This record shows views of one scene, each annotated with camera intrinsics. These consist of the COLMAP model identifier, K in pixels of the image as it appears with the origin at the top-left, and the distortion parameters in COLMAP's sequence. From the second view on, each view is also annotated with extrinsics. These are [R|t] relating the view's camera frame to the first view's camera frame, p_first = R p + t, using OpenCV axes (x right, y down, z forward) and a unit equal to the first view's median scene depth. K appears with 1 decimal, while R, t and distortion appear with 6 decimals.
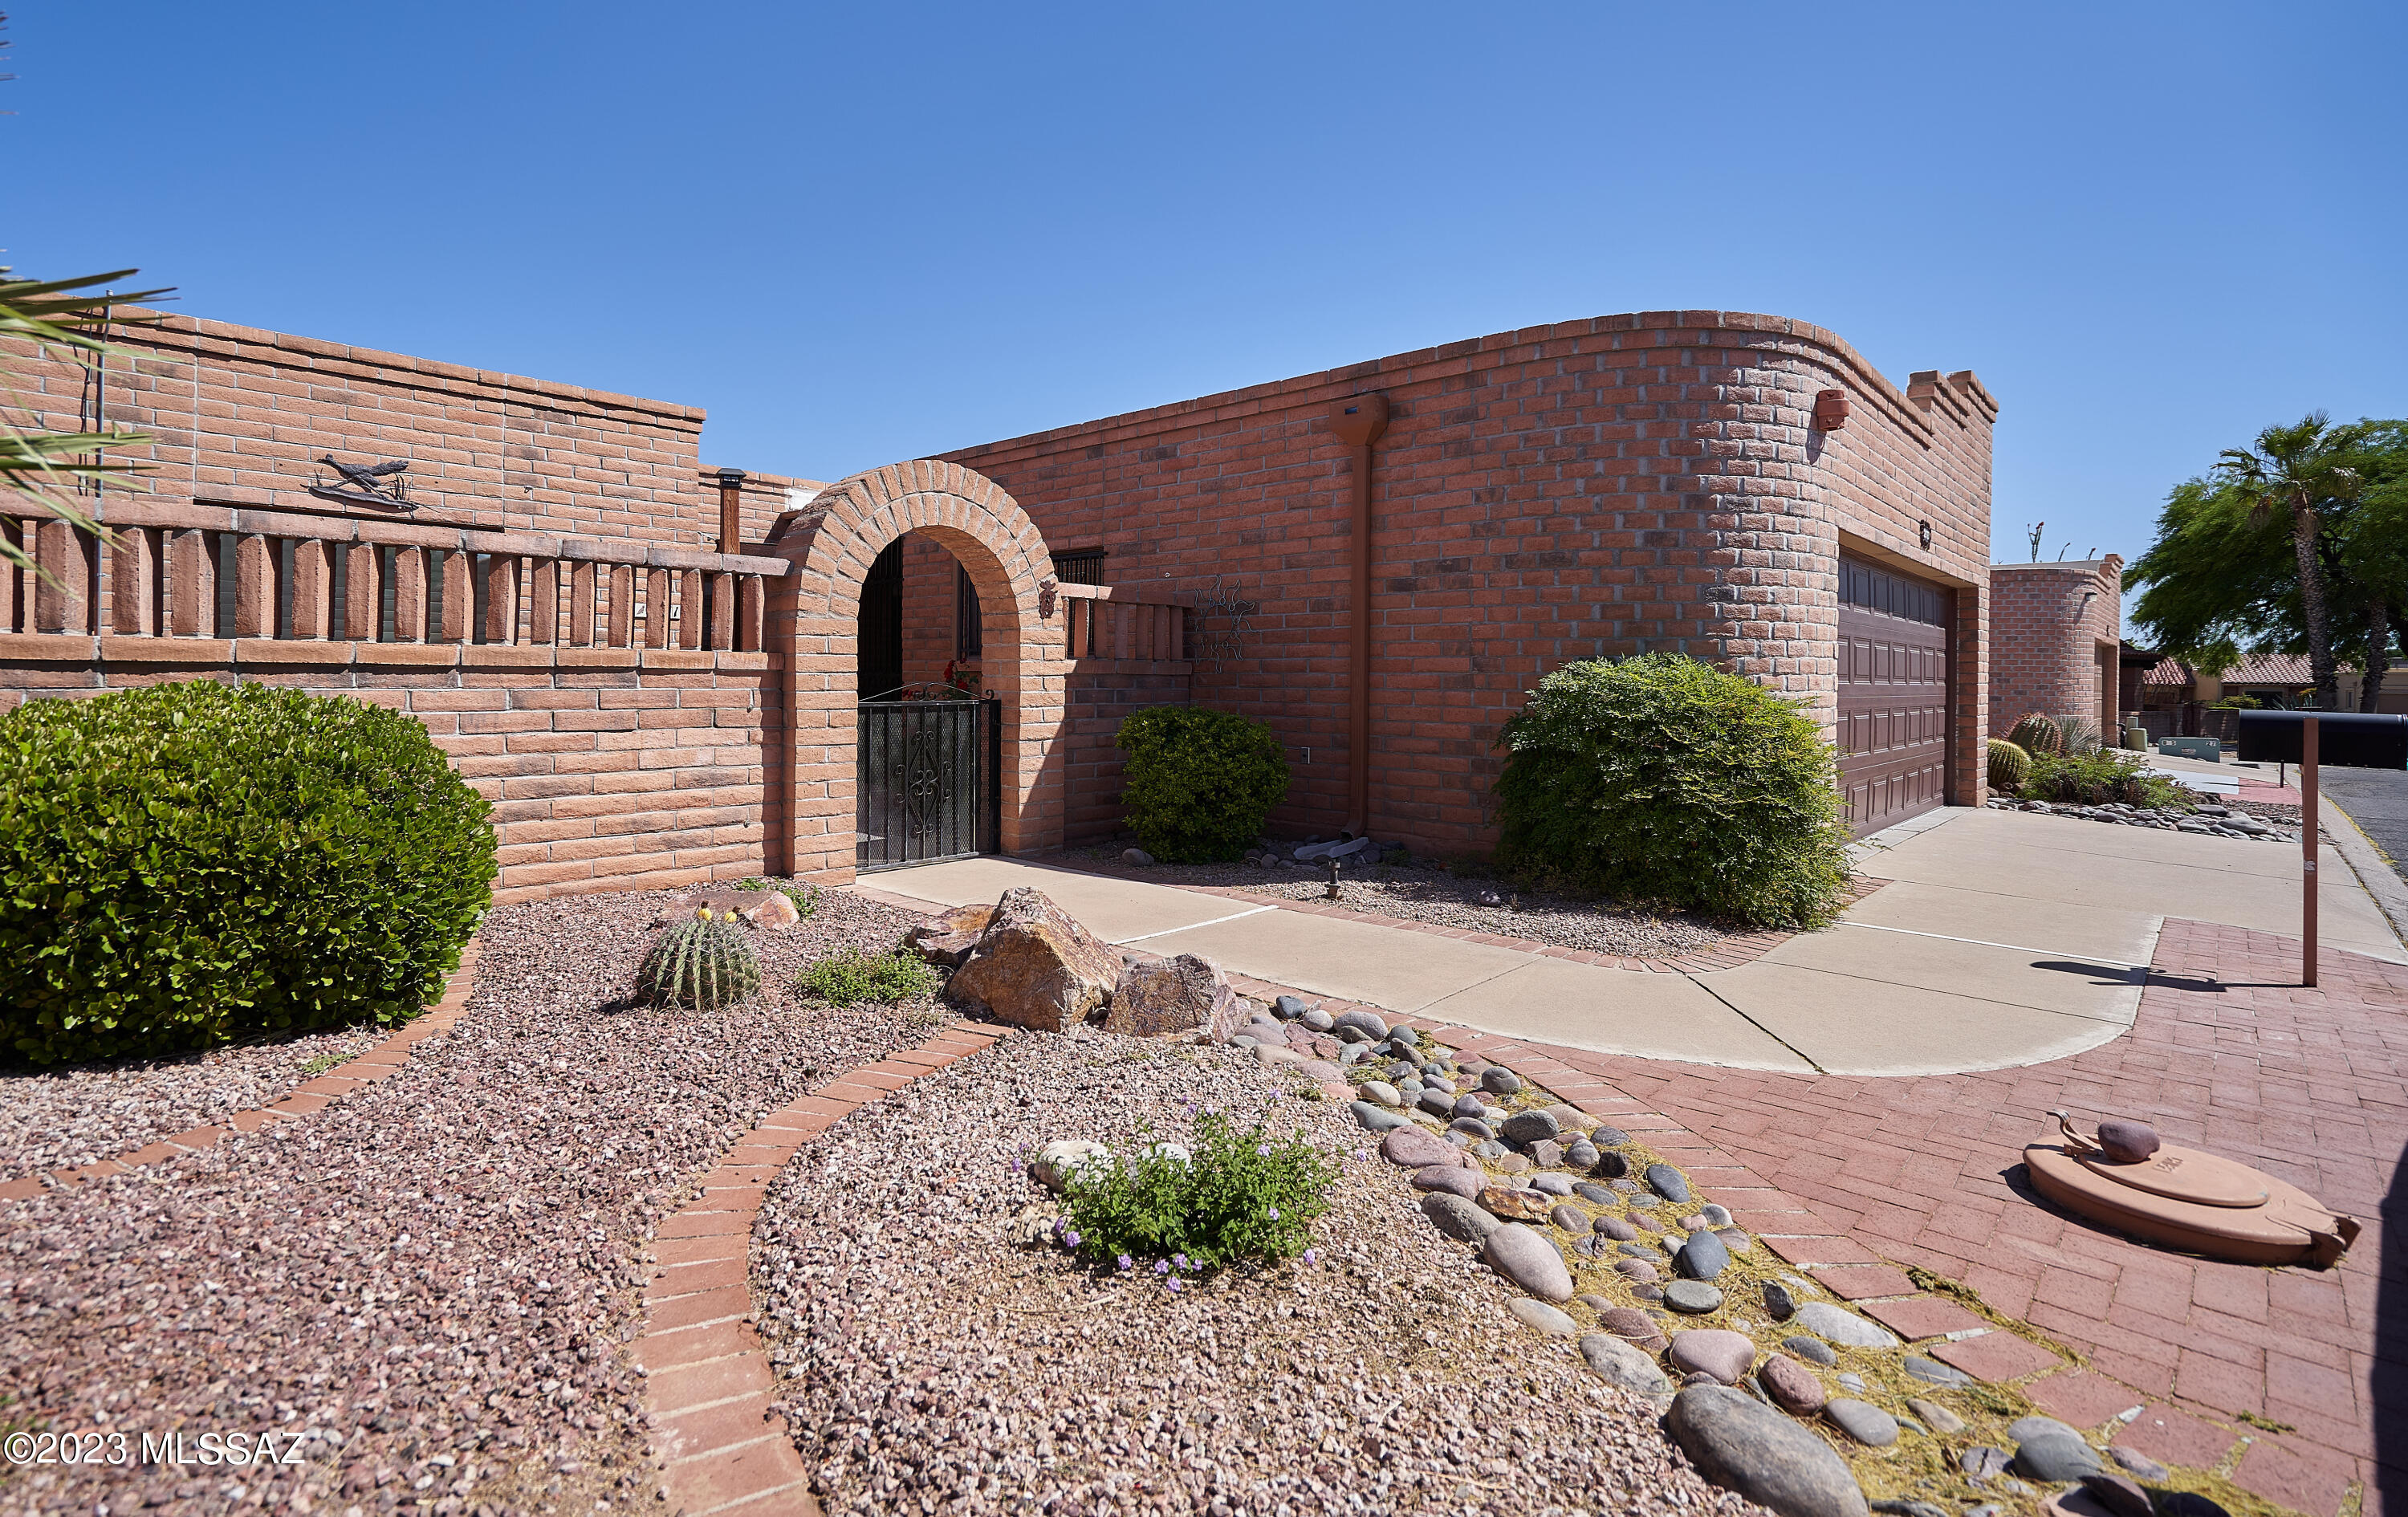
lens RADIAL K [[1158.9, 0, 1119.5], [0, 1158.9, 680.0], [0, 0, 1]] dist [-0.001064, 0.000202]
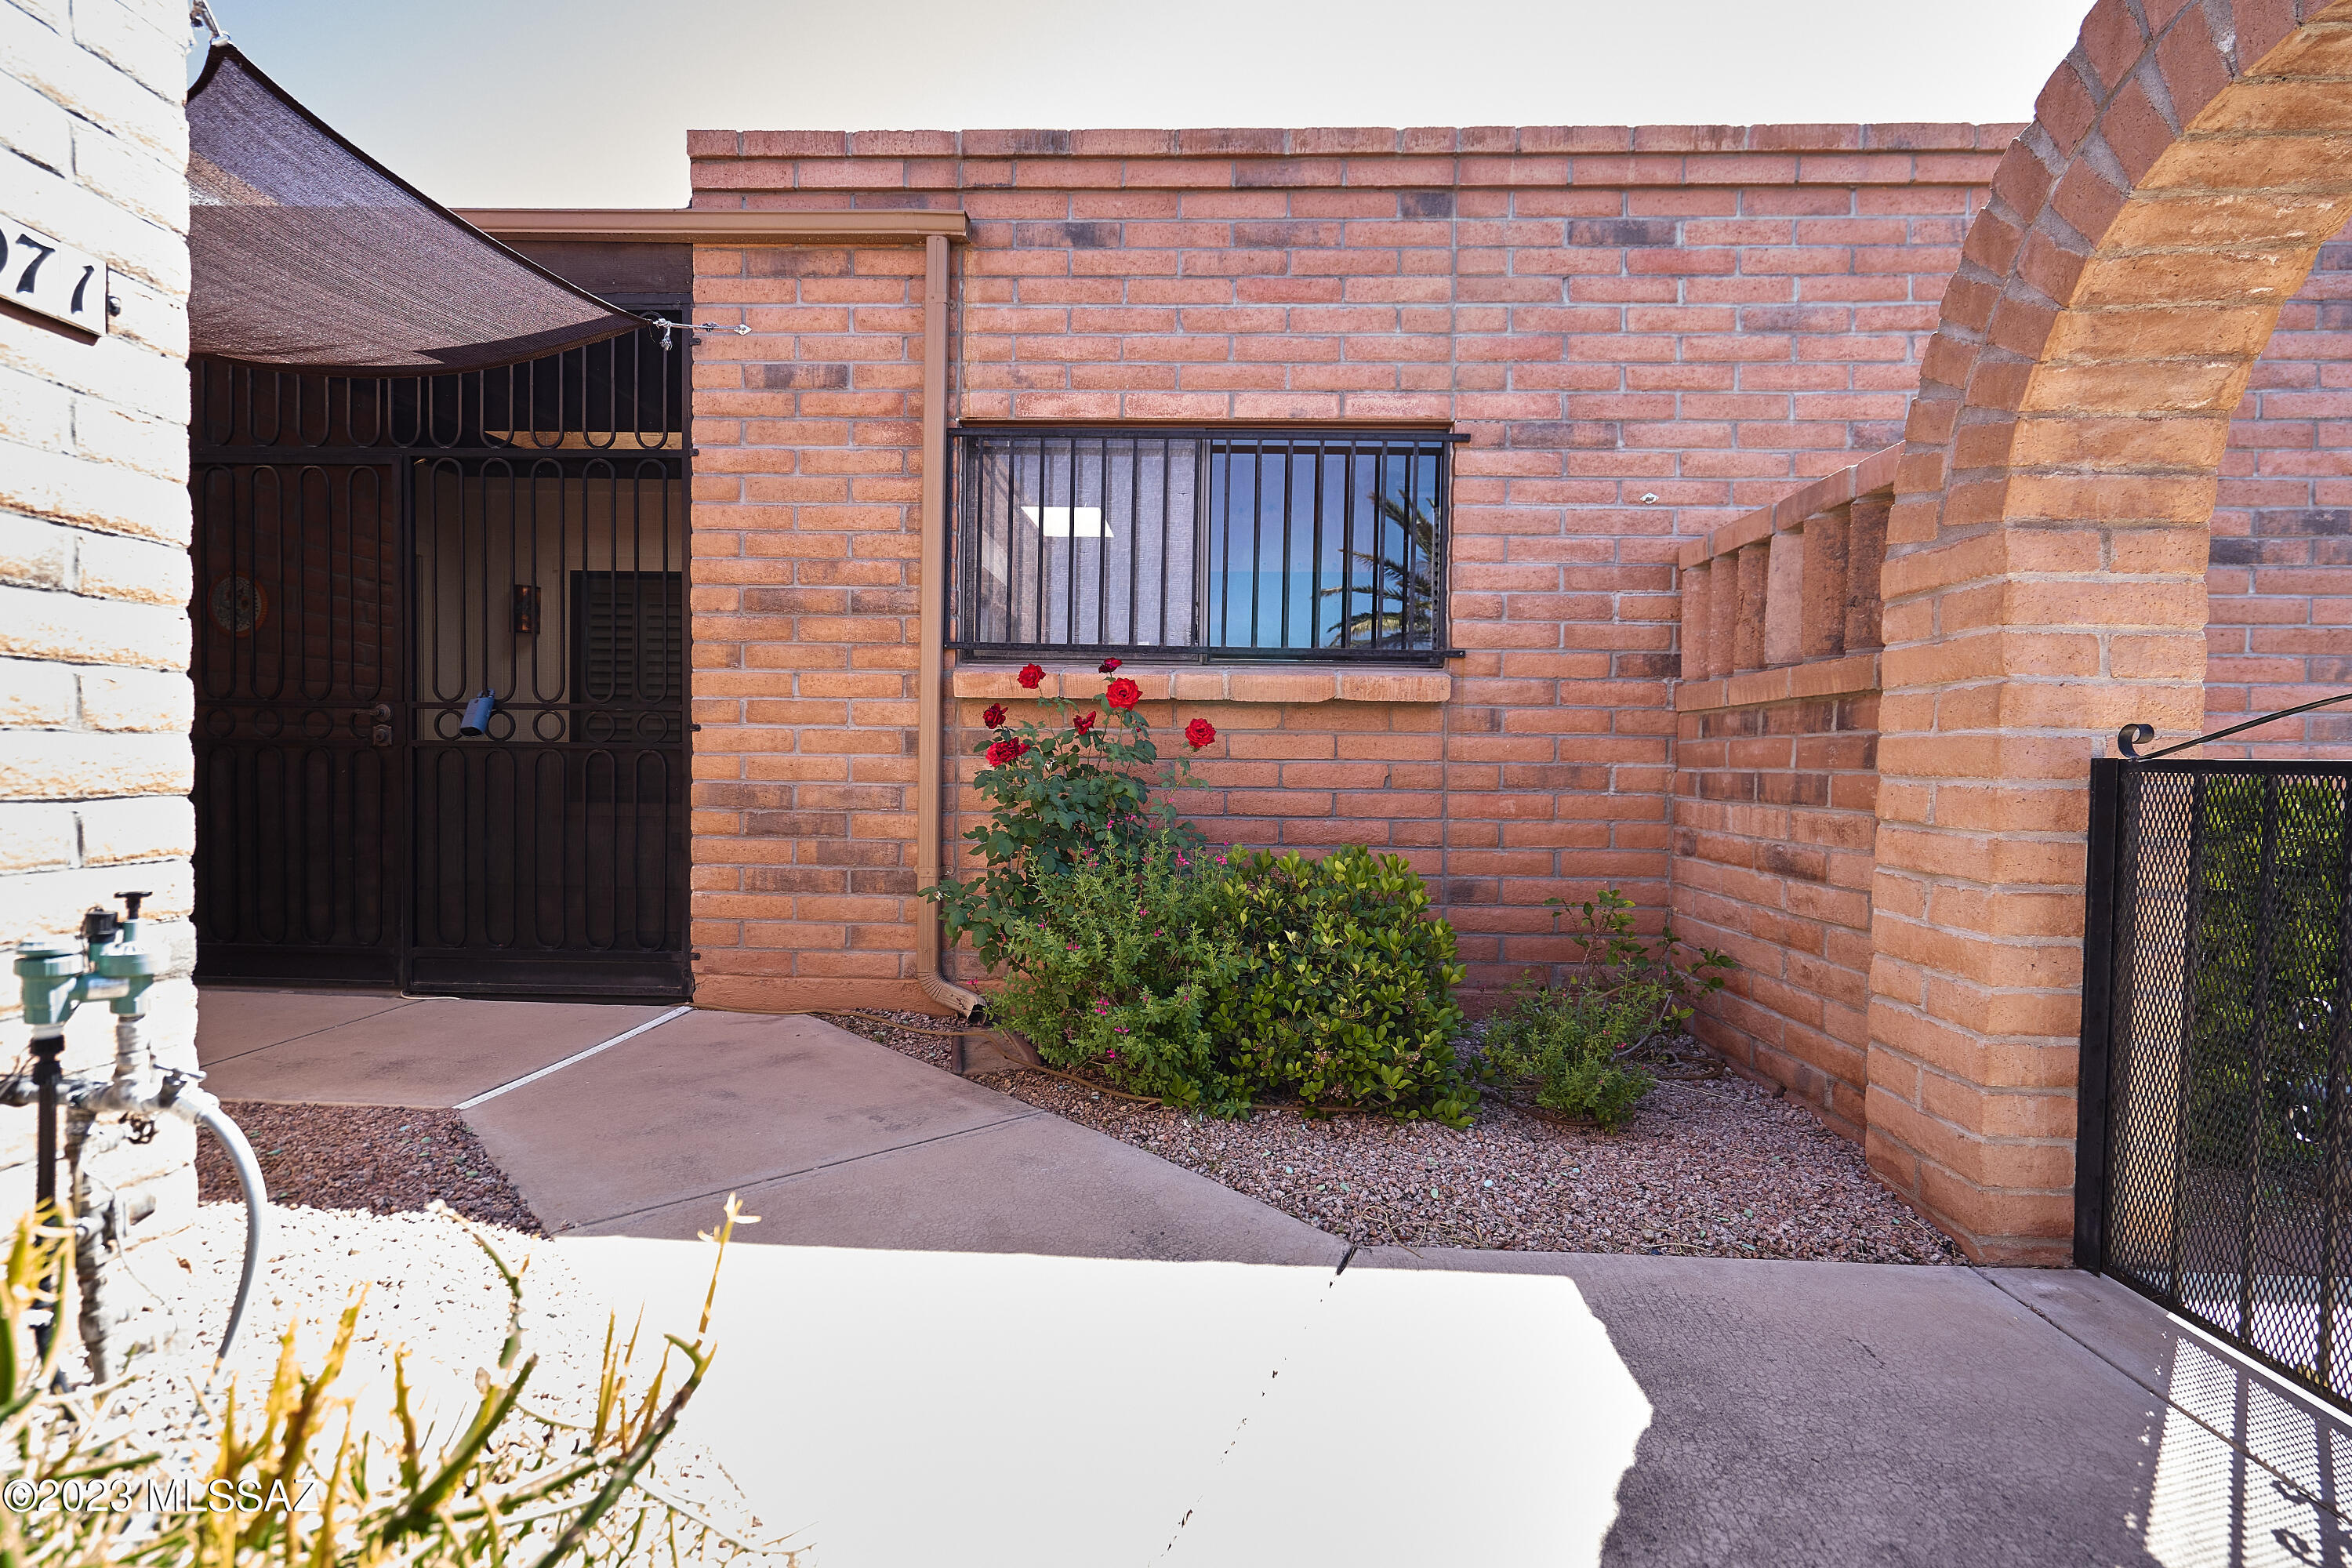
lens RADIAL K [[1096.0, 0, 1173.4], [0, 1096.0, 785.9], [0, 0, 1]] dist [-0.000215, 0.001879]
pose [[0.734799, -0.013402, 0.678152, -0.472265], [-0.004122, 0.999698, 0.024222, 0.017871], [-0.678272, -0.020594, 0.734522, 0.948177]]
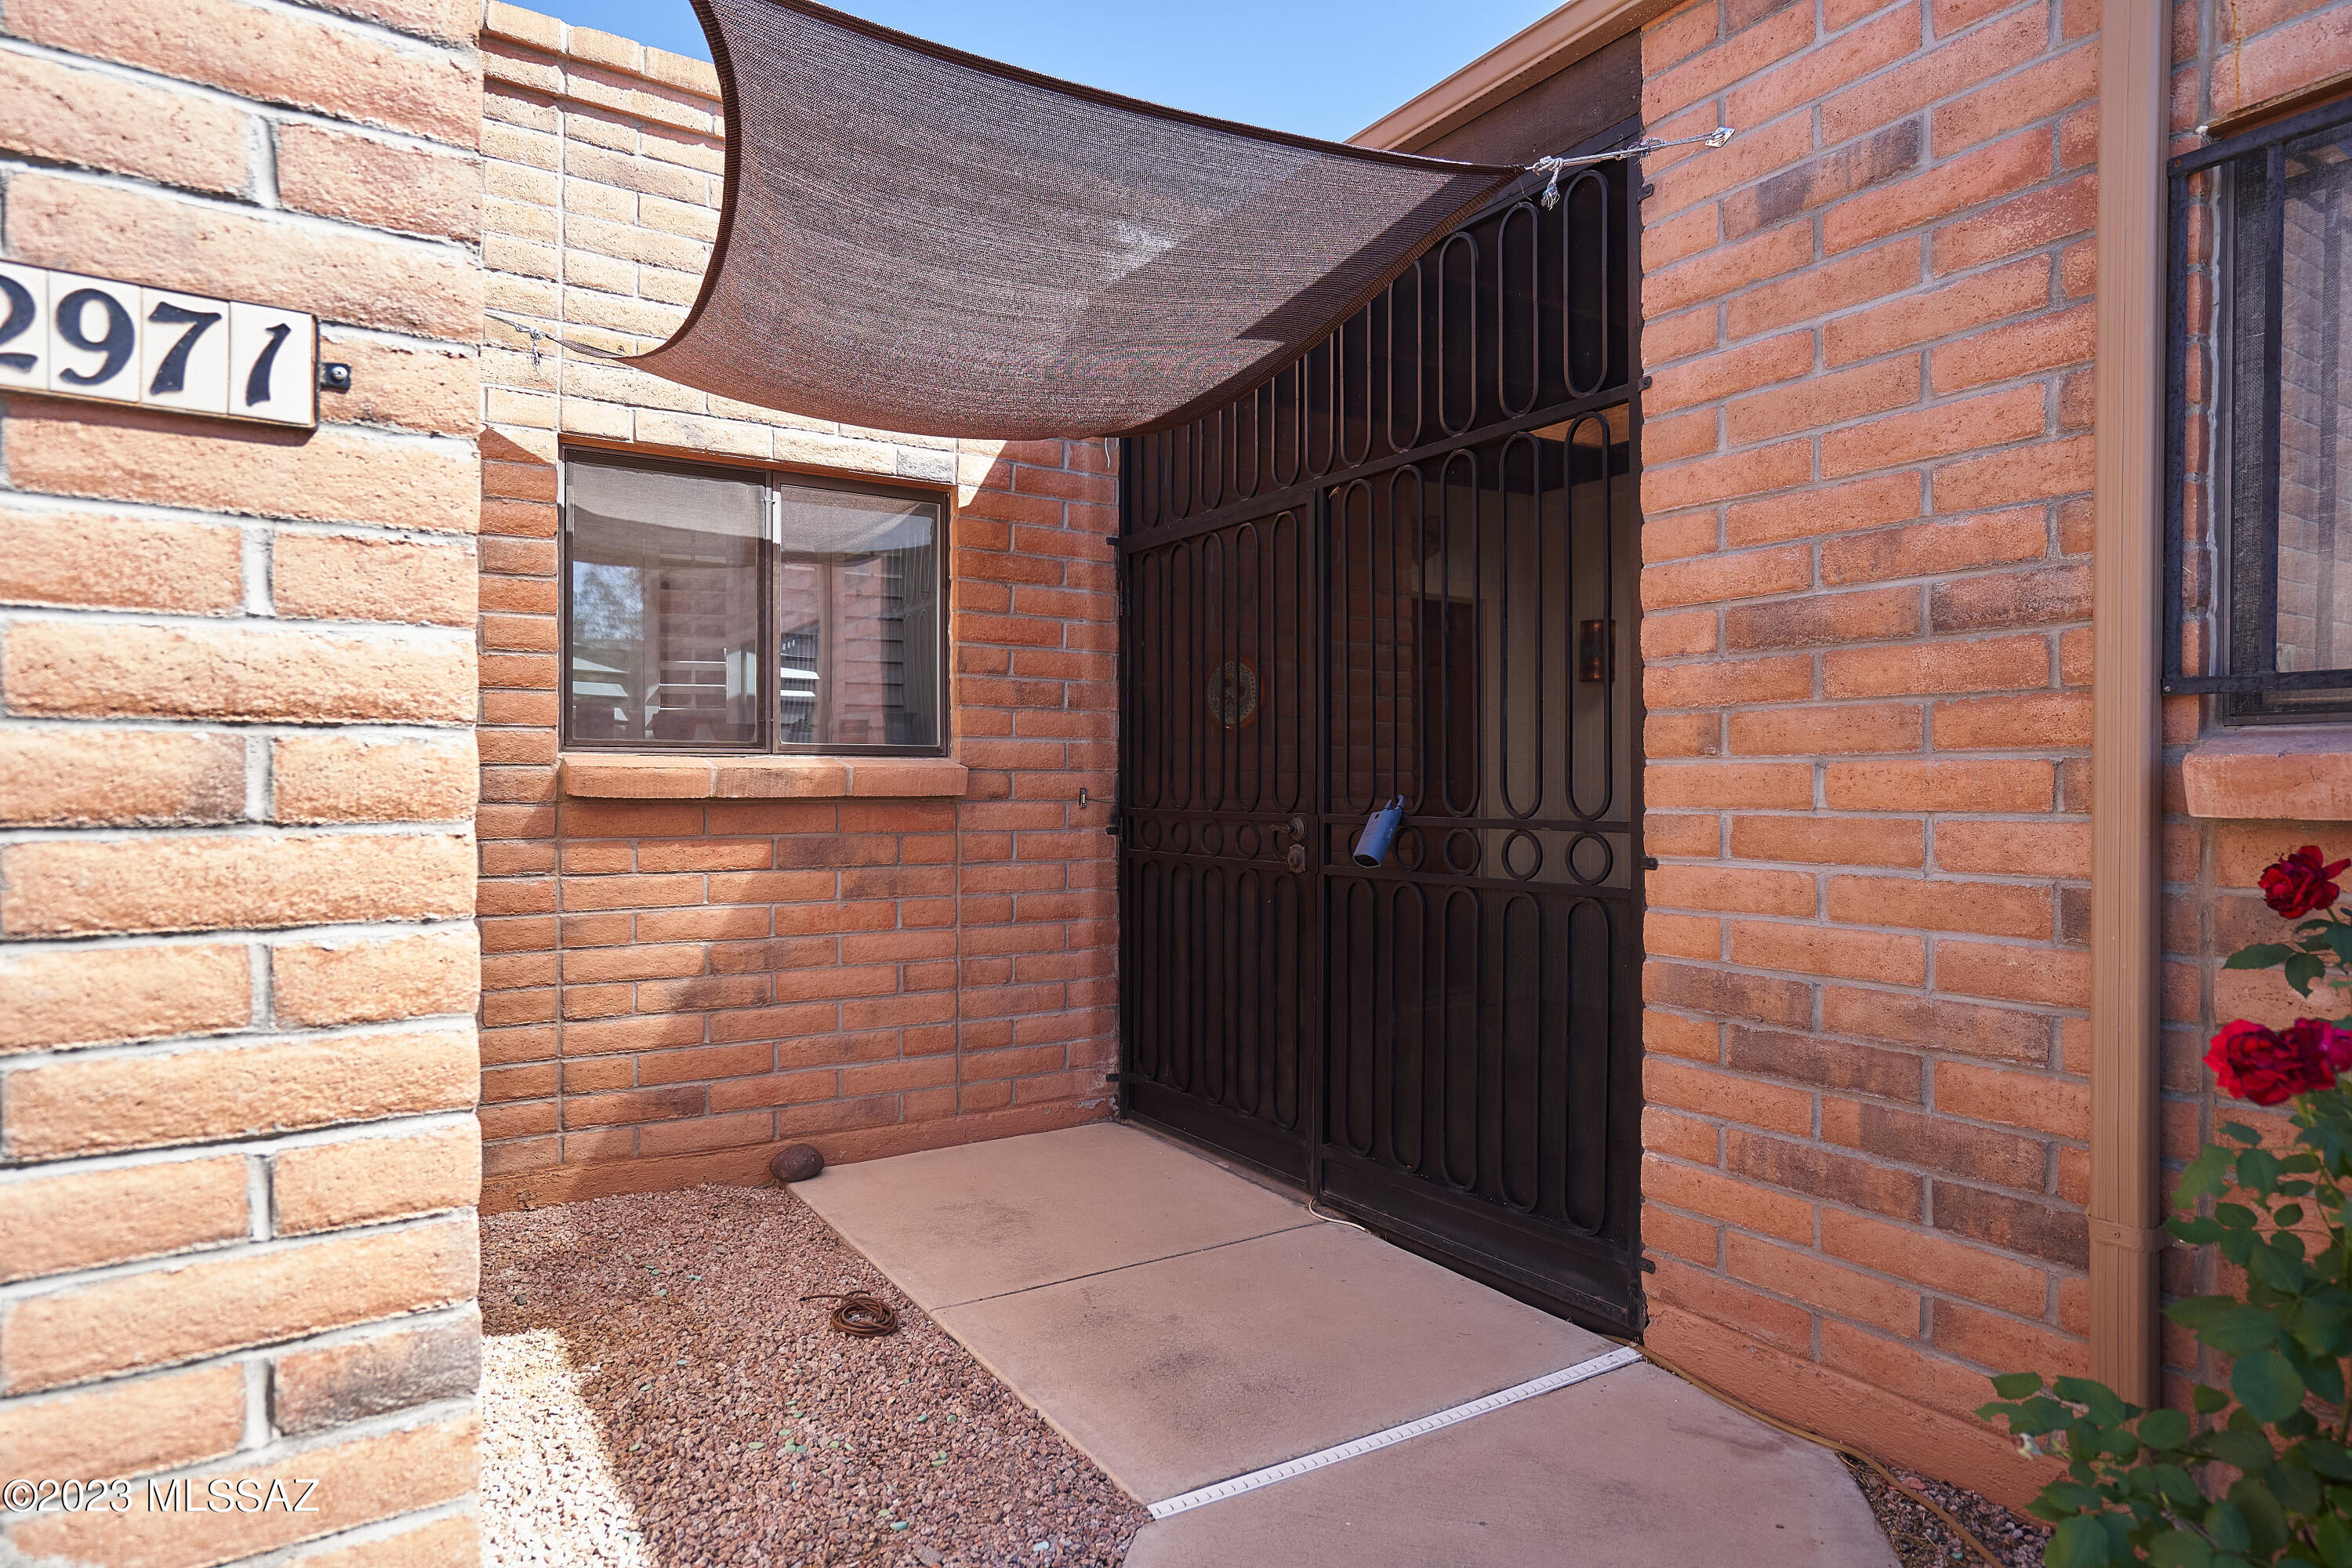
lens RADIAL K [[1302.4, 0, 1169.9], [0, 1302.4, 792.2], [0, 0, 1]] dist [-0.021370, 0.013305]
pose [[0.975048, -0.009302, -0.221797, -0.329754], [0.009396, 0.999956, -0.000631, -0.017388], [0.221793, -0.001468, 0.975093, 1.118882]]
